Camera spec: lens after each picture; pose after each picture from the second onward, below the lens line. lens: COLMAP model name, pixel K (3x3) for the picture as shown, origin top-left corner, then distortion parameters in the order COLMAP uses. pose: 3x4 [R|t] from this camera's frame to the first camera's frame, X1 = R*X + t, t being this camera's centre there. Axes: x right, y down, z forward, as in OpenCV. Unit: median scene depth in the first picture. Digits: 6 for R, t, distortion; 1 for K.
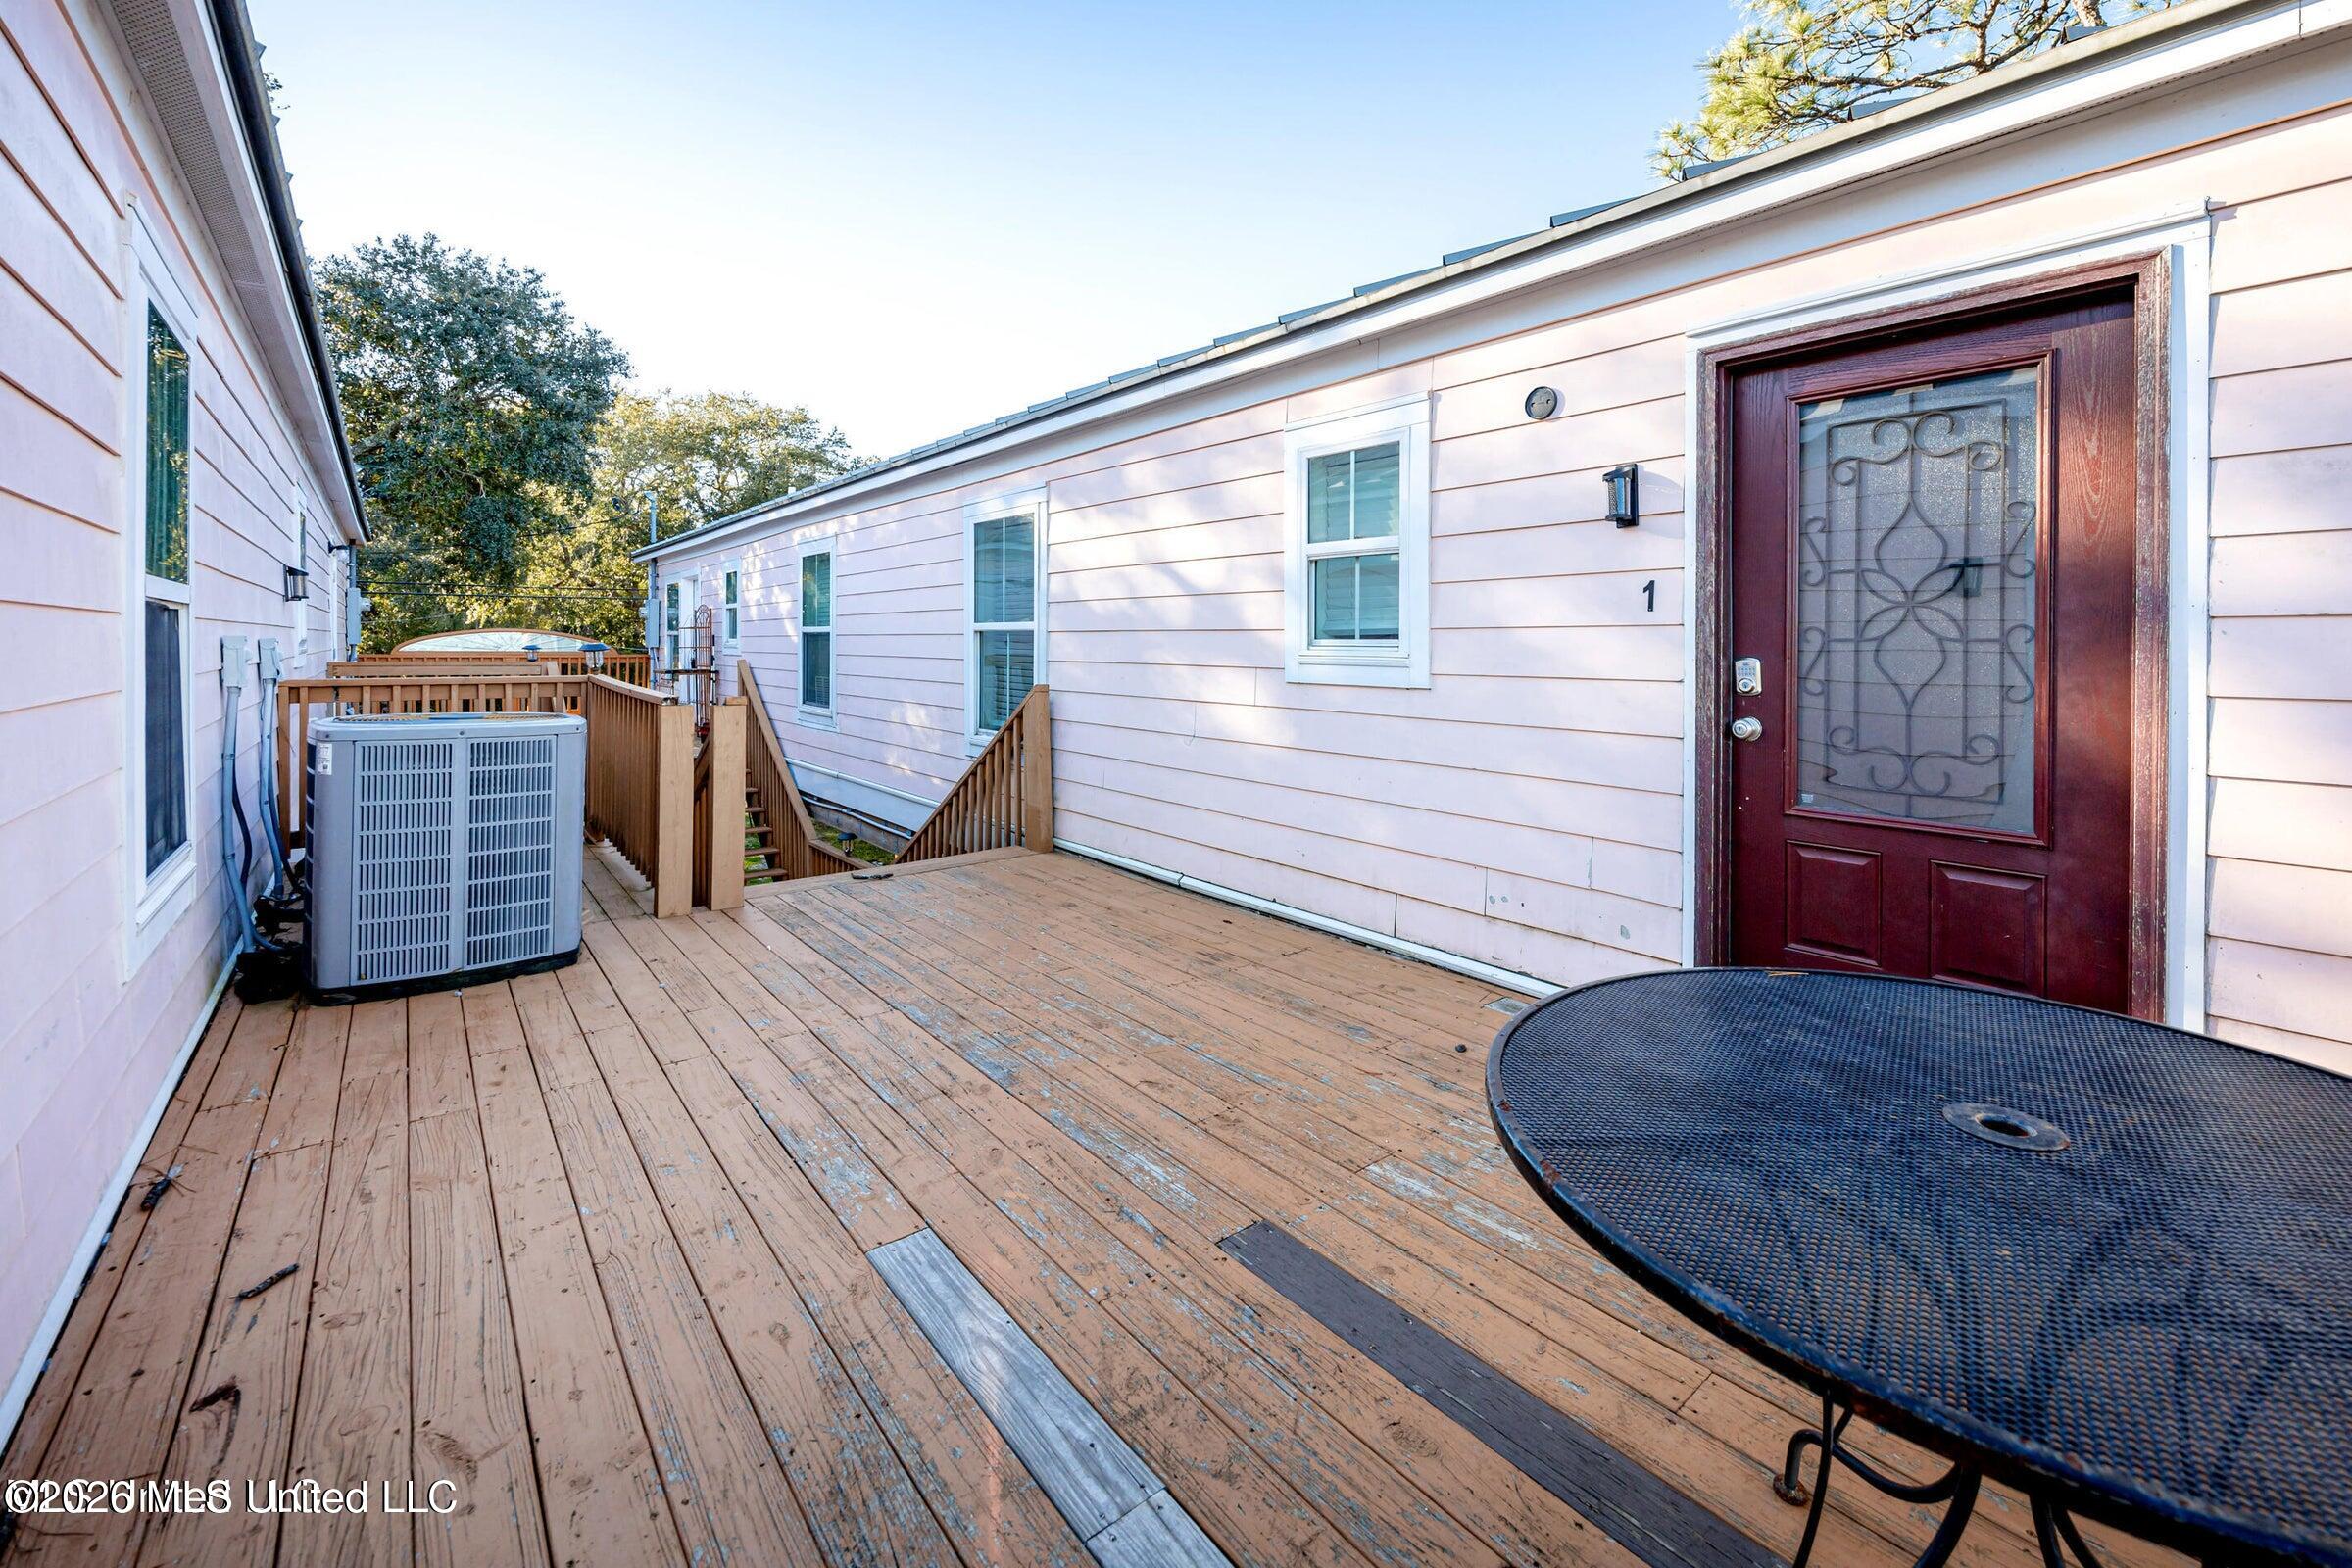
lens RADIAL K [[950.0, 0, 1215.7], [0, 950.0, 650.4], [0, 0, 1]] dist [-0.016425, -0.000096]
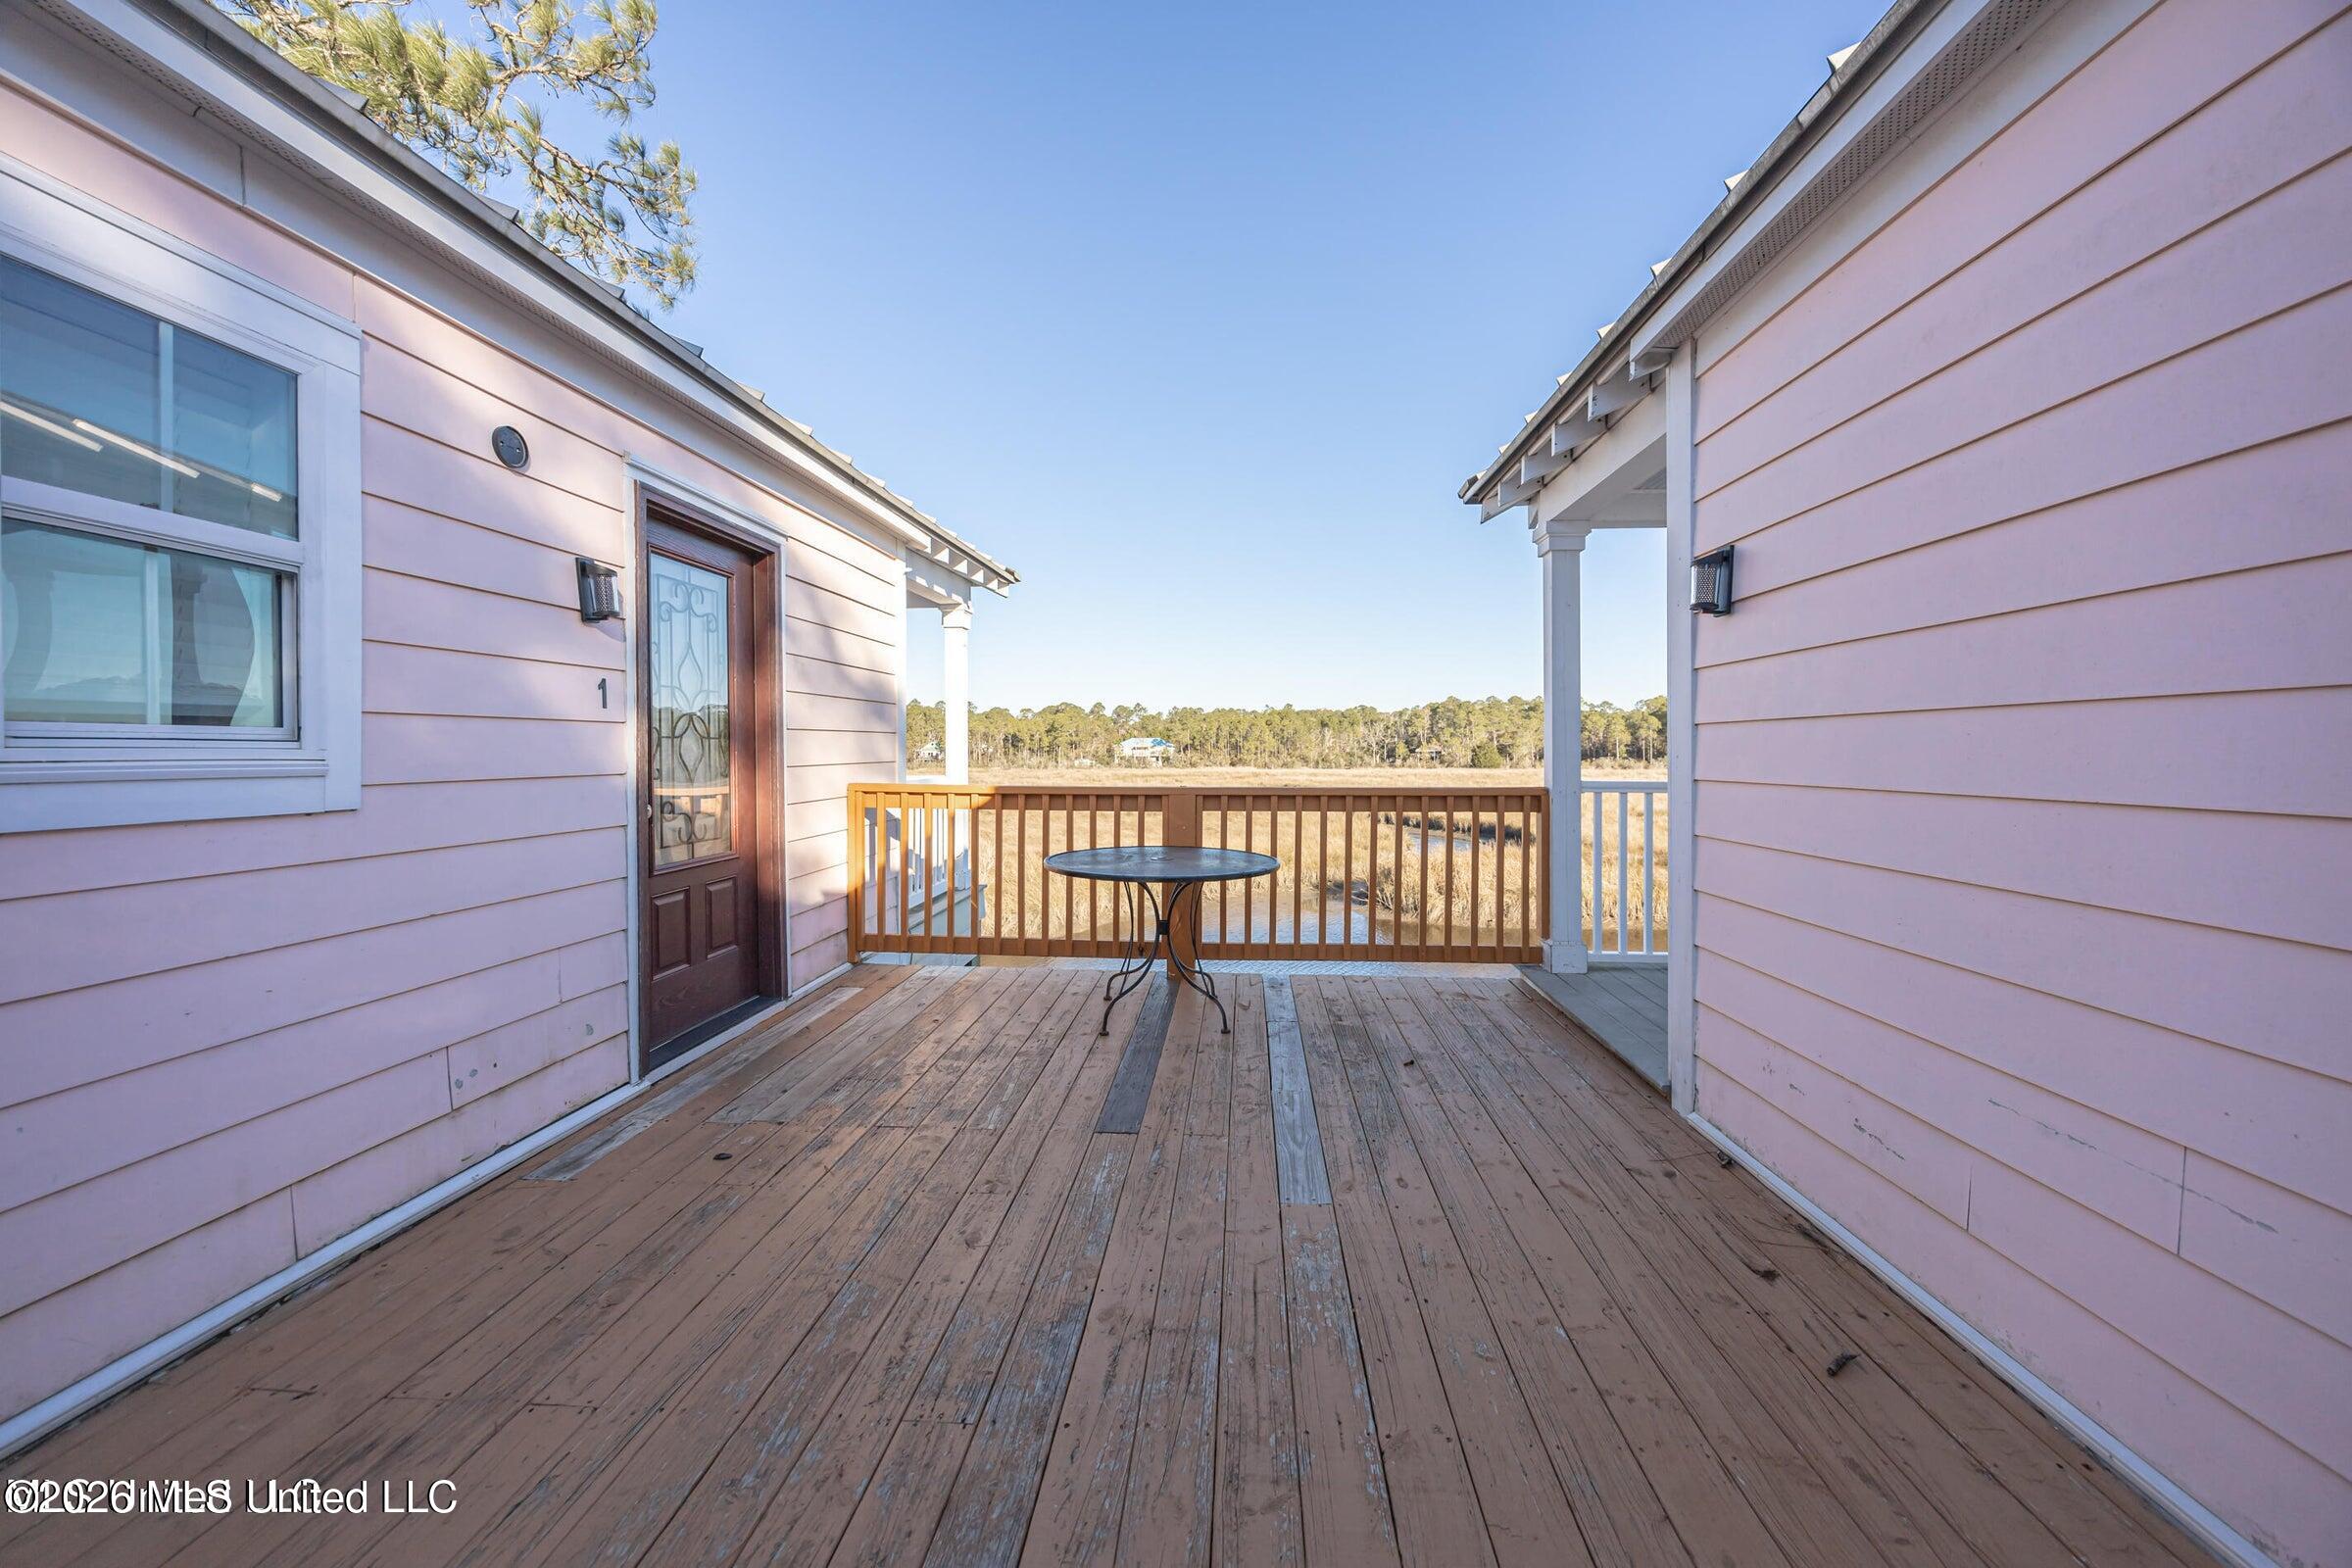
lens RADIAL K [[902.4, 0, 1164.4], [0, 902.4, 726.1], [0, 0, 1]] dist [-0.001604, 0.000104]
pose [[-0.695622, 0.012909, 0.718292, -0.782755], [-0.001029, 0.999820, -0.018965, -0.003754], [-0.718407, -0.013932, -0.695483, 1.432299]]
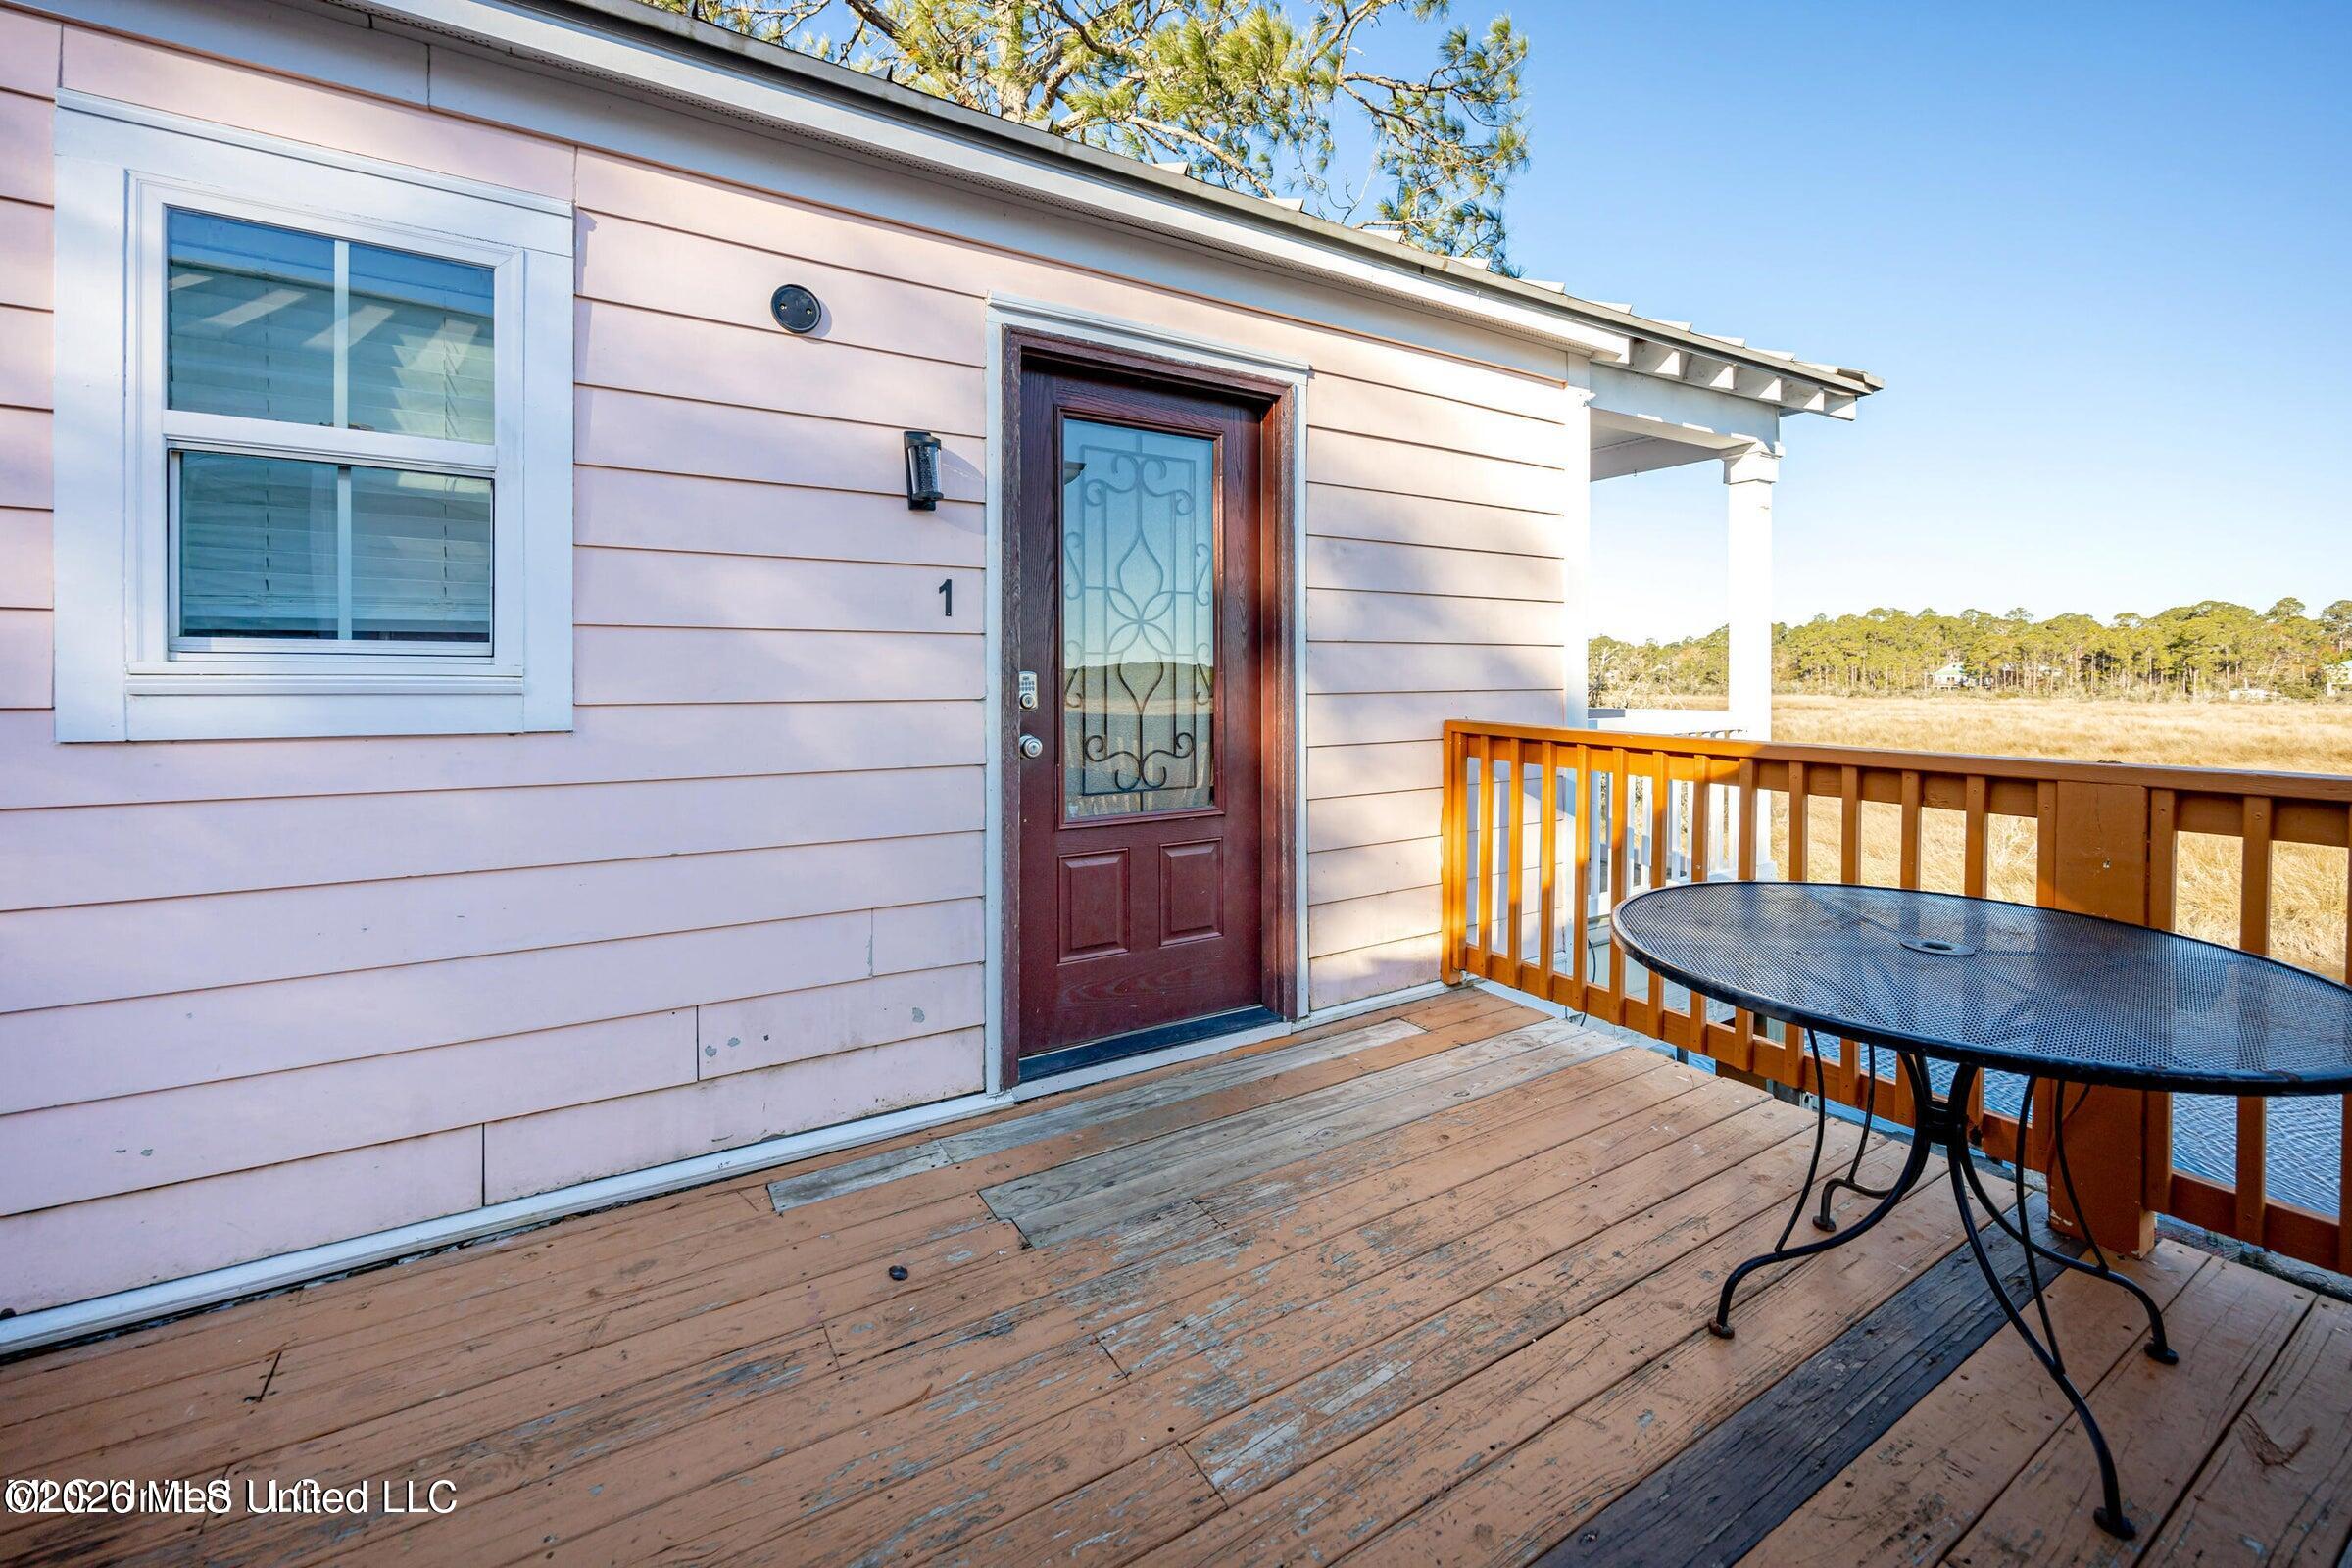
lens RADIAL K [[955.4, 0, 1181.7], [0, 955.4, 670.4], [0, 0, 1]] dist [-0.003796, -0.000175]
pose [[0.165655, -0.004283, 0.986175, -0.383887], [0.002705, 0.999989, 0.003889, 0.004453], [-0.986180, 0.002023, 0.165664, 0.759246]]
